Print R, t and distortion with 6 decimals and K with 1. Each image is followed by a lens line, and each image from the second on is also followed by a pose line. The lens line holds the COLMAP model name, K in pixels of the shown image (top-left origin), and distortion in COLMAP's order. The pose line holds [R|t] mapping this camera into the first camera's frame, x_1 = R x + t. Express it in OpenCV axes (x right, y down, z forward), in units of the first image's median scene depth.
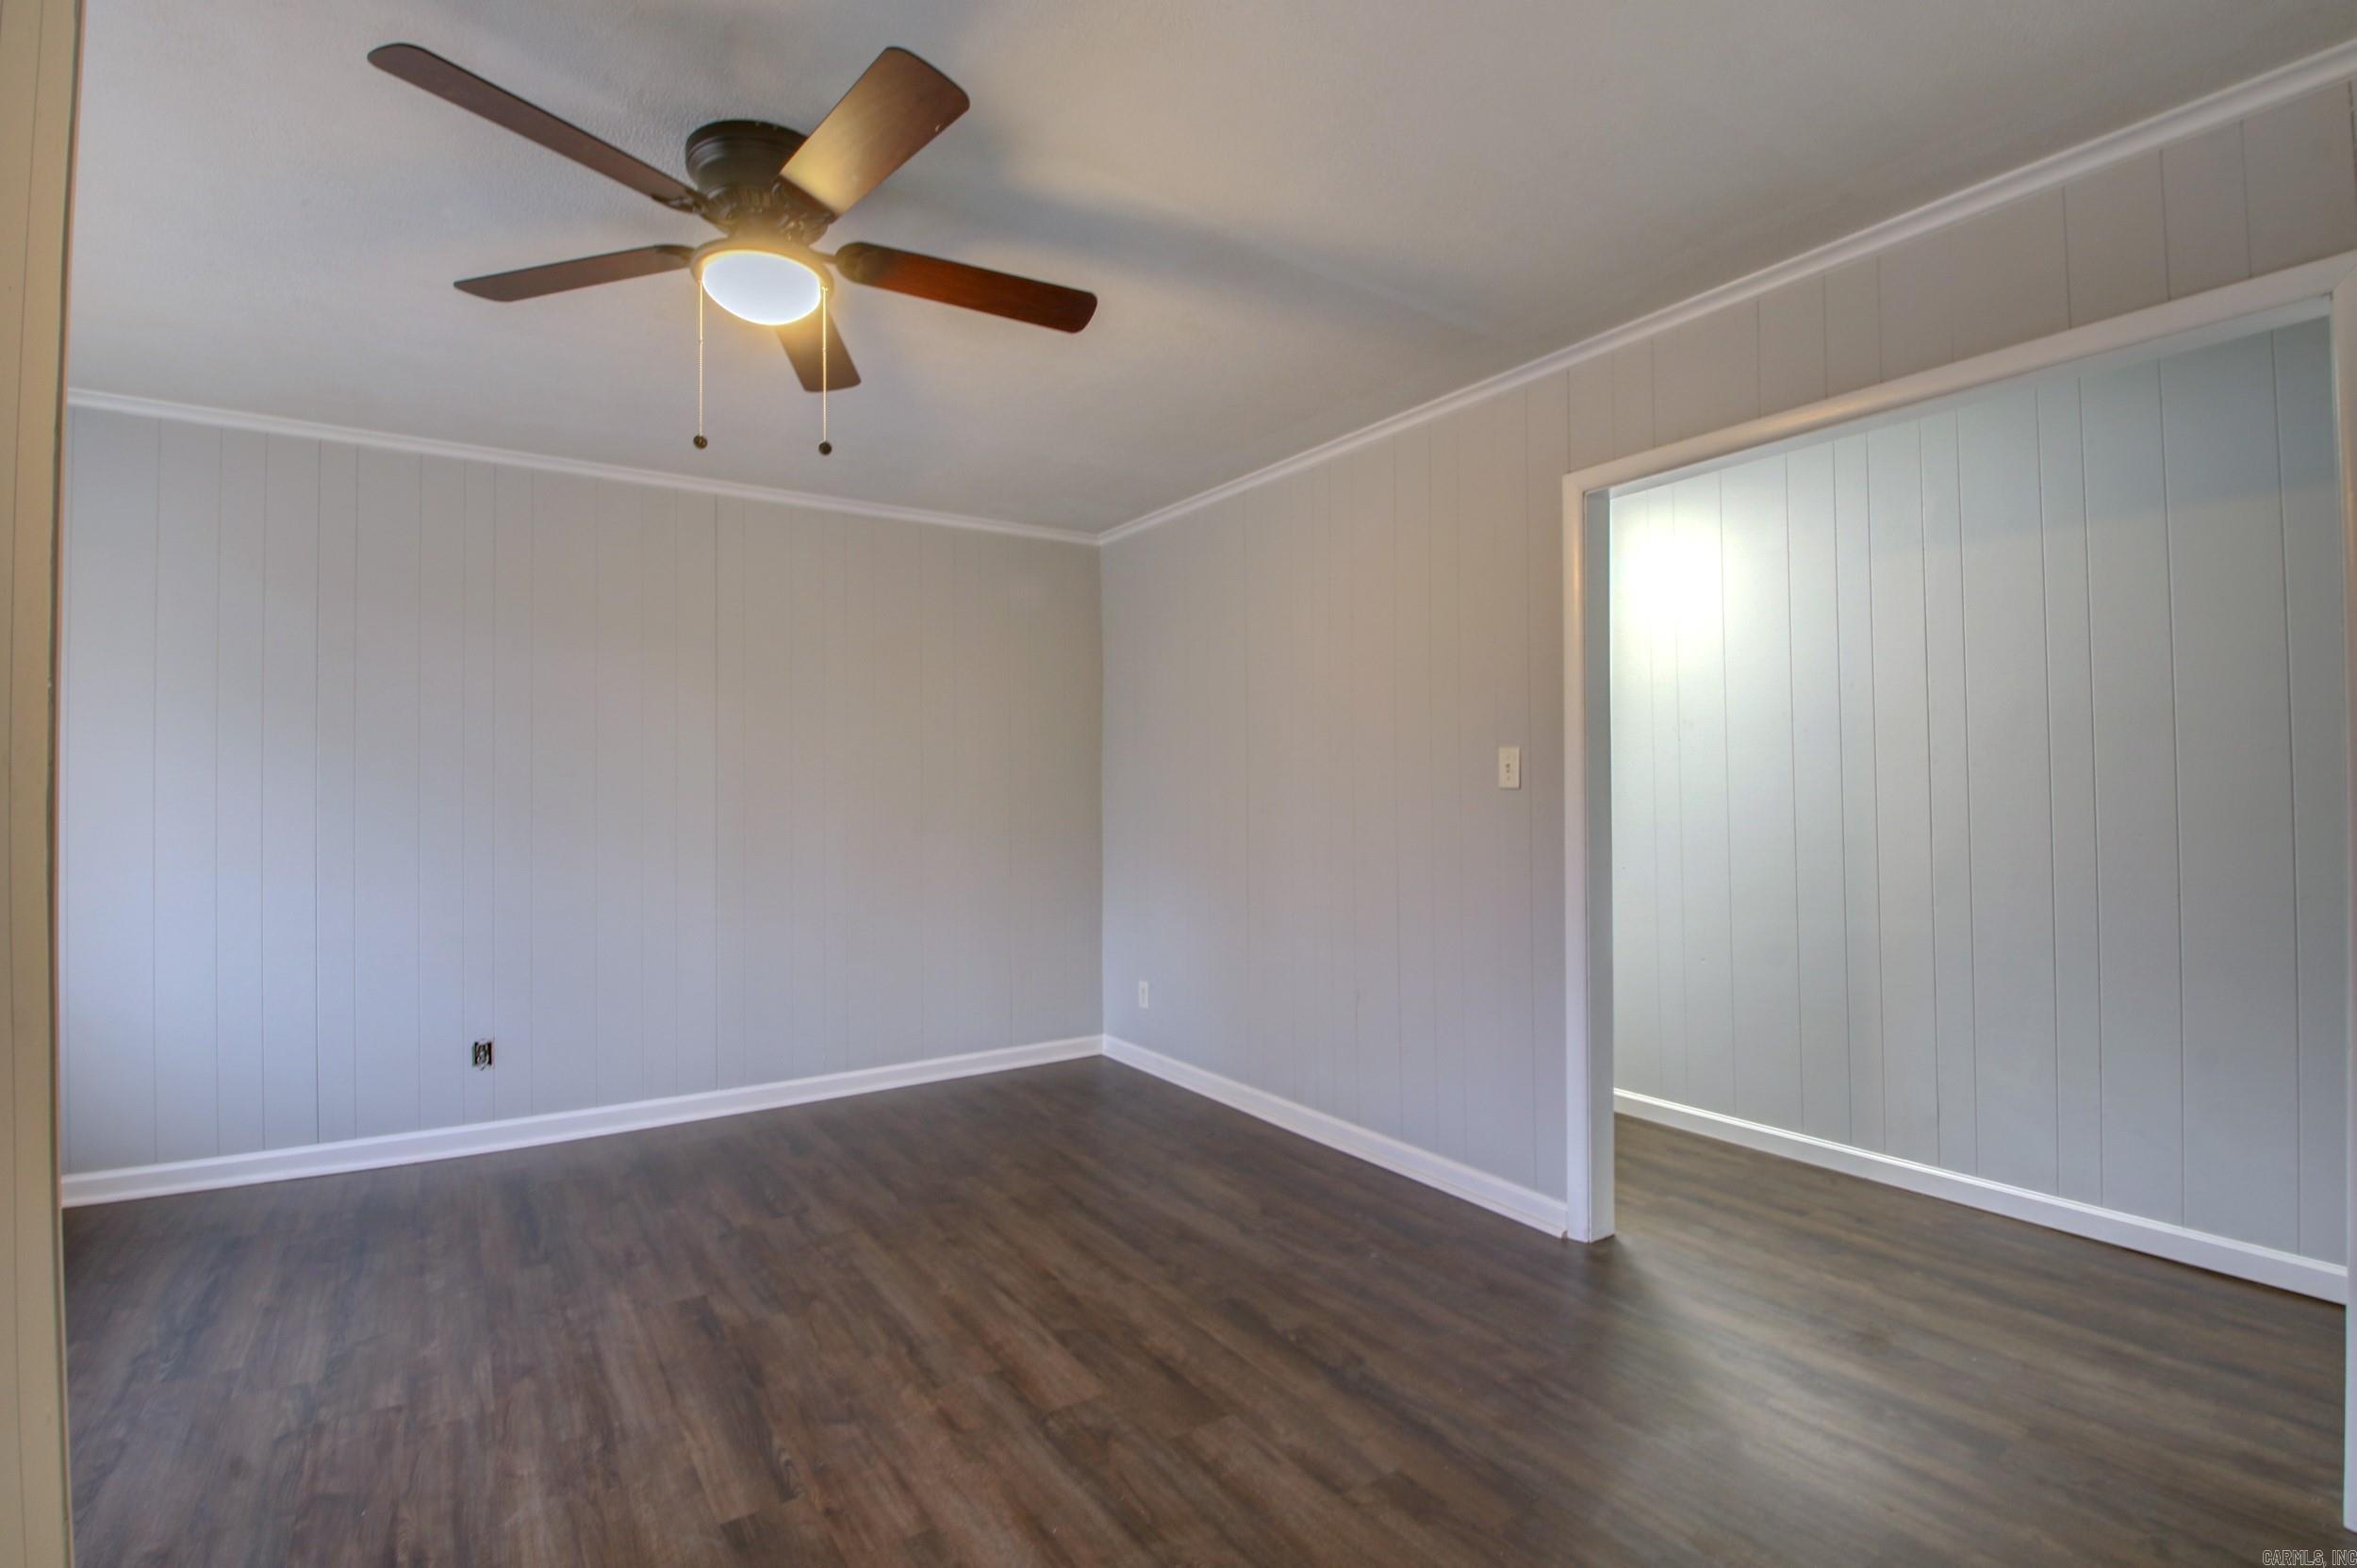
lens RADIAL K [[1115.0, 0, 1175.6], [0, 1115.0, 767.6], [0, 0, 1]] dist [0.025180, -0.033139]
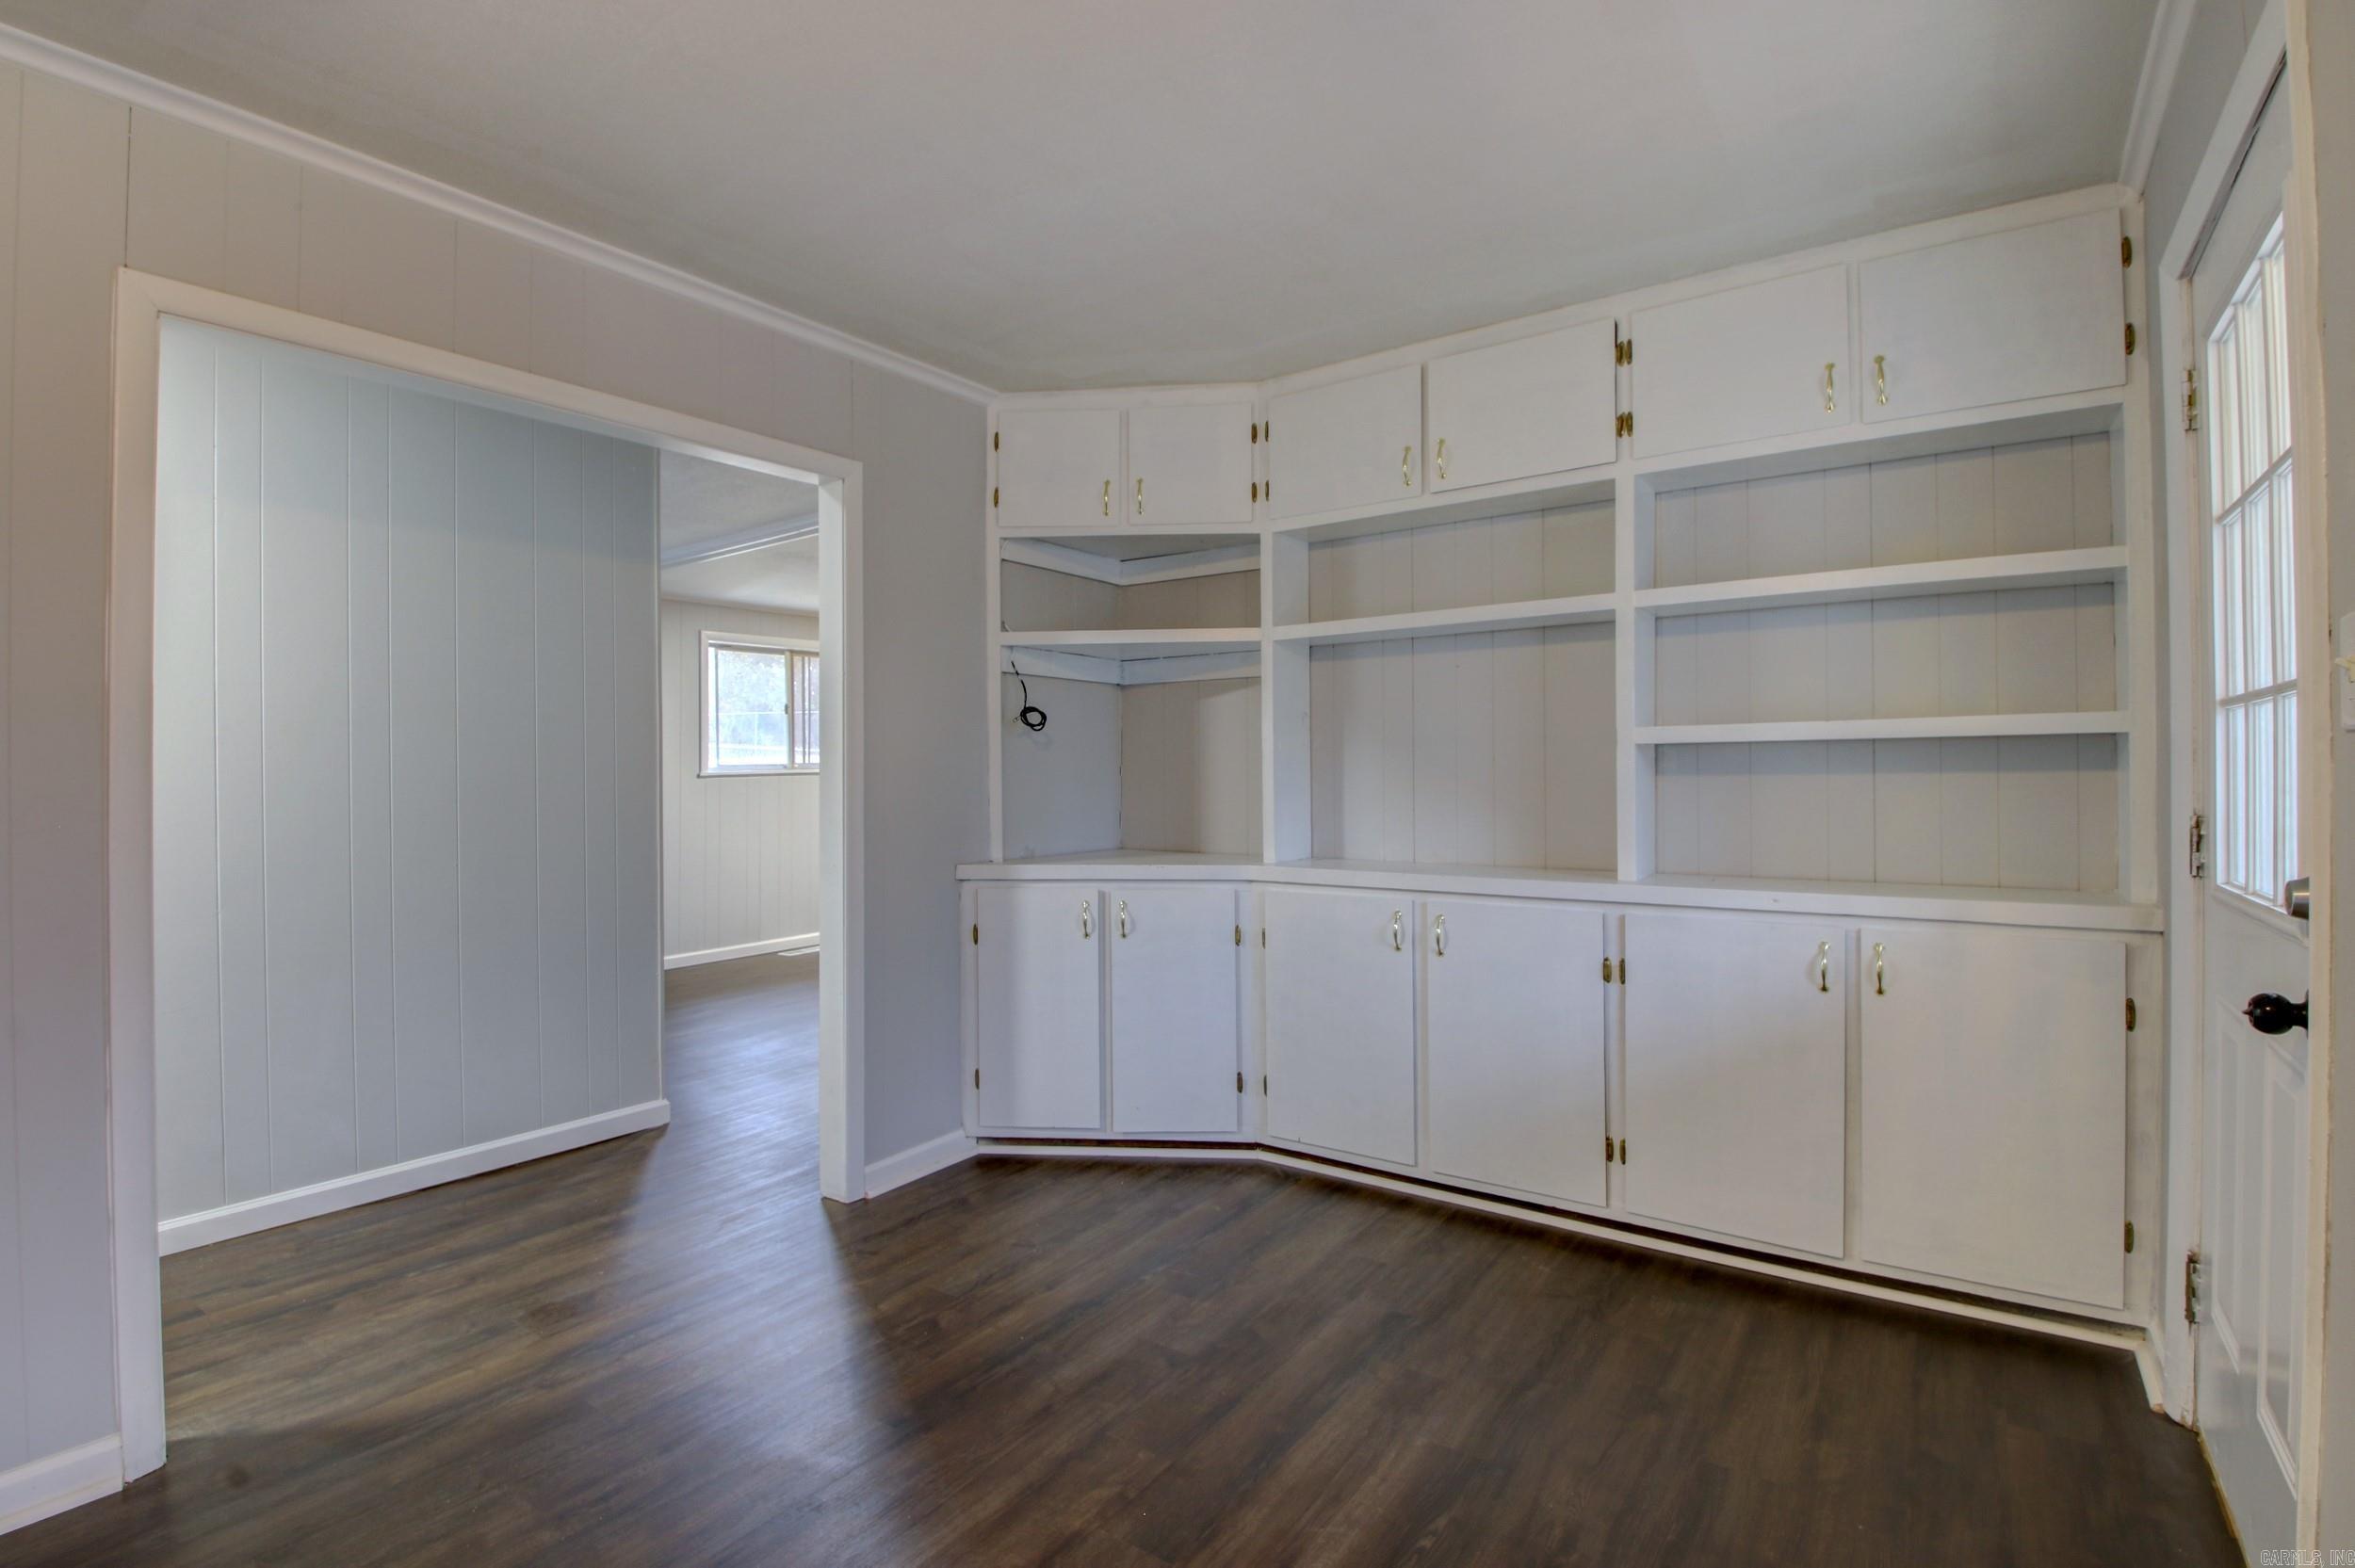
lens RADIAL K [[1146.6, 0, 1179.4], [0, 1146.6, 766.6], [0, 0, 1]] dist [0.001862, -0.013920]
pose [[-0.347266, 0.004160, 0.937758, -0.444242], [-0.010567, 0.999909, -0.008349, 0.013944], [-0.937707, -0.012809, -0.347190, 0.656283]]
